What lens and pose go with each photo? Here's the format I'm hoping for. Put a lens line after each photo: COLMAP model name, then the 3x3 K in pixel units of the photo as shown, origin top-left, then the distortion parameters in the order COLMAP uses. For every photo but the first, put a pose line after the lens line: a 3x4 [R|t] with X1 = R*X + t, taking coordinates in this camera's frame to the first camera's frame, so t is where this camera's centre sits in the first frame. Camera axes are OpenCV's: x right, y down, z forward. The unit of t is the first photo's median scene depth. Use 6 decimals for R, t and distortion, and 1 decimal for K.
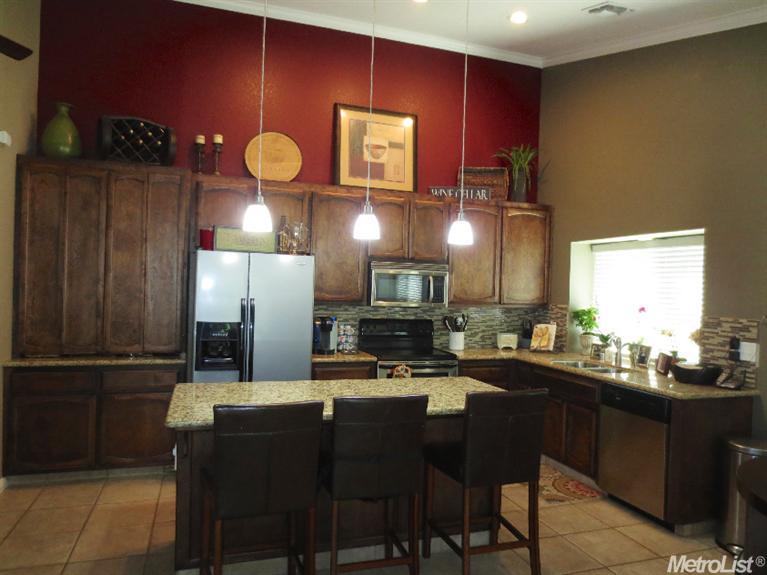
lens RADIAL K [[545.0, 0, 379.6], [0, 545.0, 288.7], [0, 0, 1]] dist [-0.040512, 0.022315]
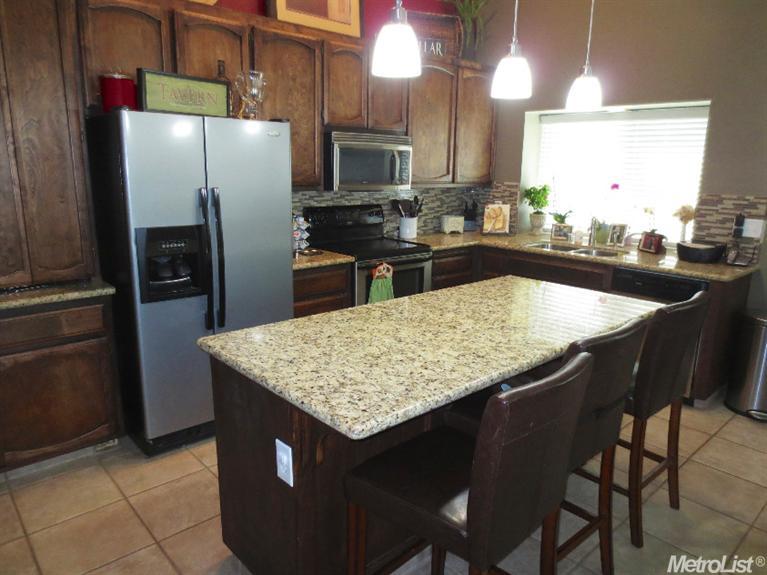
lens RADIAL K [[545.0, 0, 379.3], [0, 545.0, 289.0], [0, 0, 1]] dist [-0.040512, 0.022315]
pose [[0.918600, -0.102195, 0.381745, -0.279080], [0.012611, 0.973073, 0.230152, -0.010484], [-0.394986, -0.206604, 0.895154, 0.265753]]
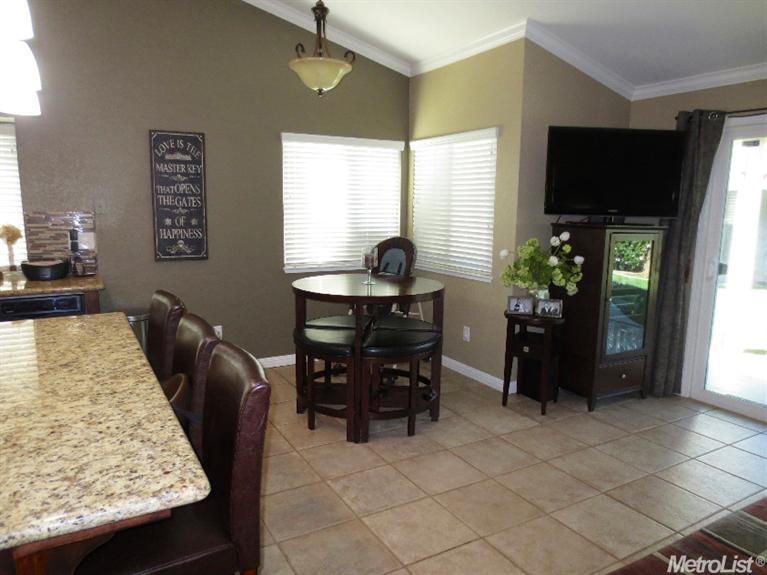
lens RADIAL K [[545.0, 0, 380.7], [0, 545.0, 289.9], [0, 0, 1]] dist [-0.040512, 0.022315]
pose [[-0.187642, -0.187092, 0.964255, -0.404654], [-0.010111, 0.982008, 0.188569, 0.000312], [-0.982185, 0.025634, -0.186158, 0.468834]]
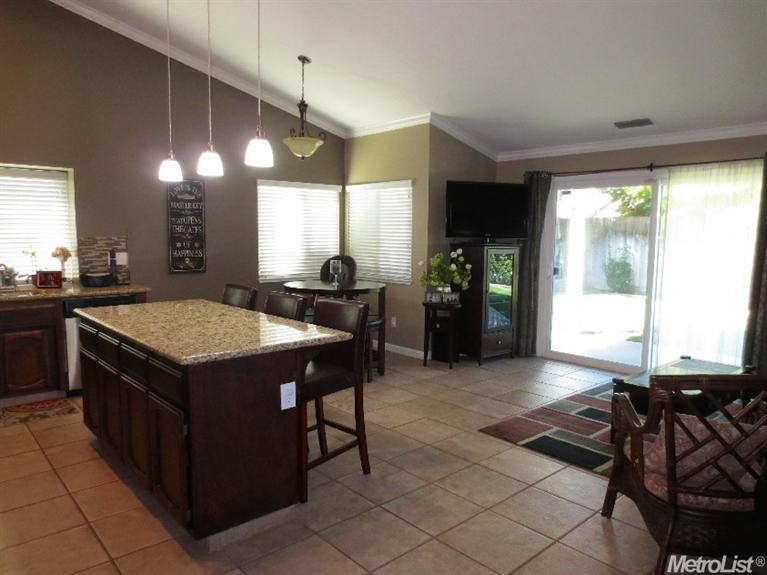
lens RADIAL K [[545.0, 0, 381.2], [0, 545.0, 287.9], [0, 0, 1]] dist [-0.040512, 0.022315]
pose [[-0.386972, -0.128568, 0.913084, -0.752203], [-0.013967, 0.990935, 0.133611, -0.010036], [-0.921985, 0.038951, -0.385260, 0.702325]]
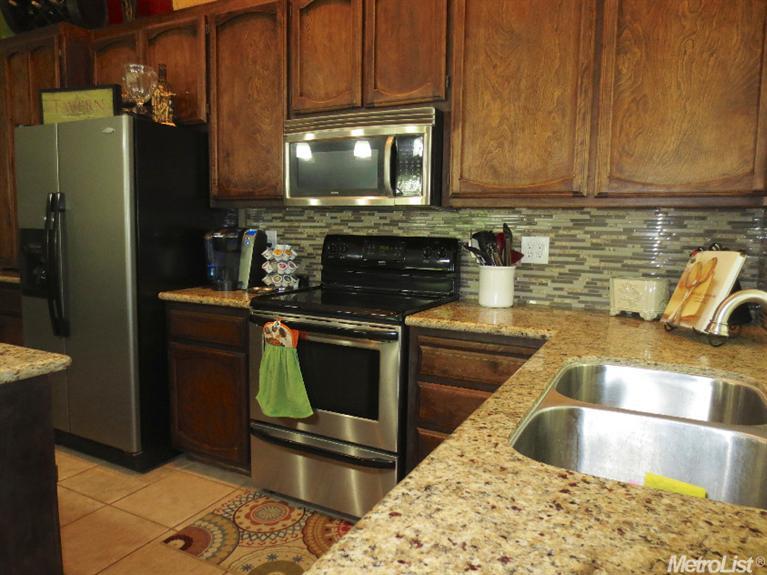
lens RADIAL K [[545.0, 0, 385.3], [0, 545.0, 290.0], [0, 0, 1]] dist [-0.040512, 0.022315]
pose [[0.696105, 0.065111, -0.714982, 0.459469], [0.000531, 0.995832, 0.091204, 0.068240], [0.717940, -0.063867, 0.693169, 0.733110]]
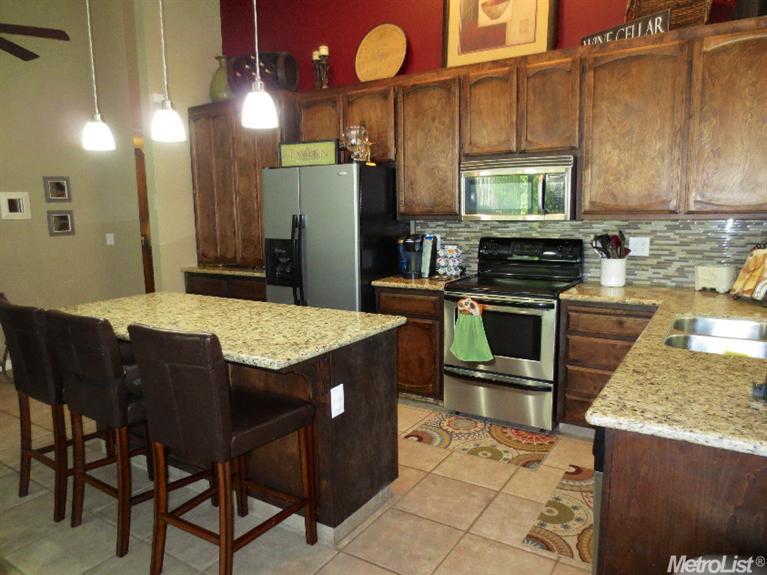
lens RADIAL K [[545.0, 0, 382.5], [0, 545.0, 288.9], [0, 0, 1]] dist [-0.040512, 0.022315]
pose [[0.619750, 0.074532, -0.781252, 0.556868], [0.033412, 0.992072, 0.121149, 0.032451], [0.784088, -0.101186, 0.612346, 0.448507]]
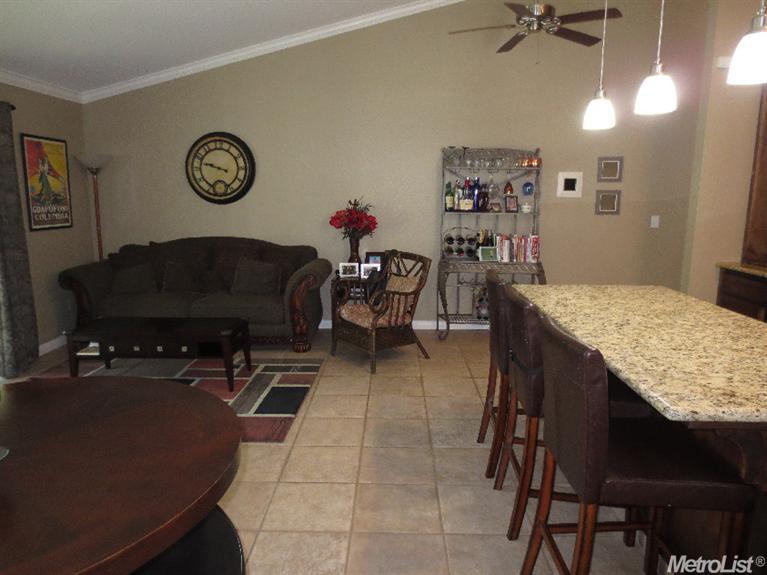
lens RADIAL K [[545.0, 0, 384.3], [0, 545.0, 287.9], [0, 0, 1]] dist [-0.040512, 0.022315]
pose [[-0.339191, 0.134750, -0.931016, 0.514060], [-0.022759, 0.988223, 0.151321, 0.025848], [0.940442, 0.072516, -0.332130, 0.575703]]
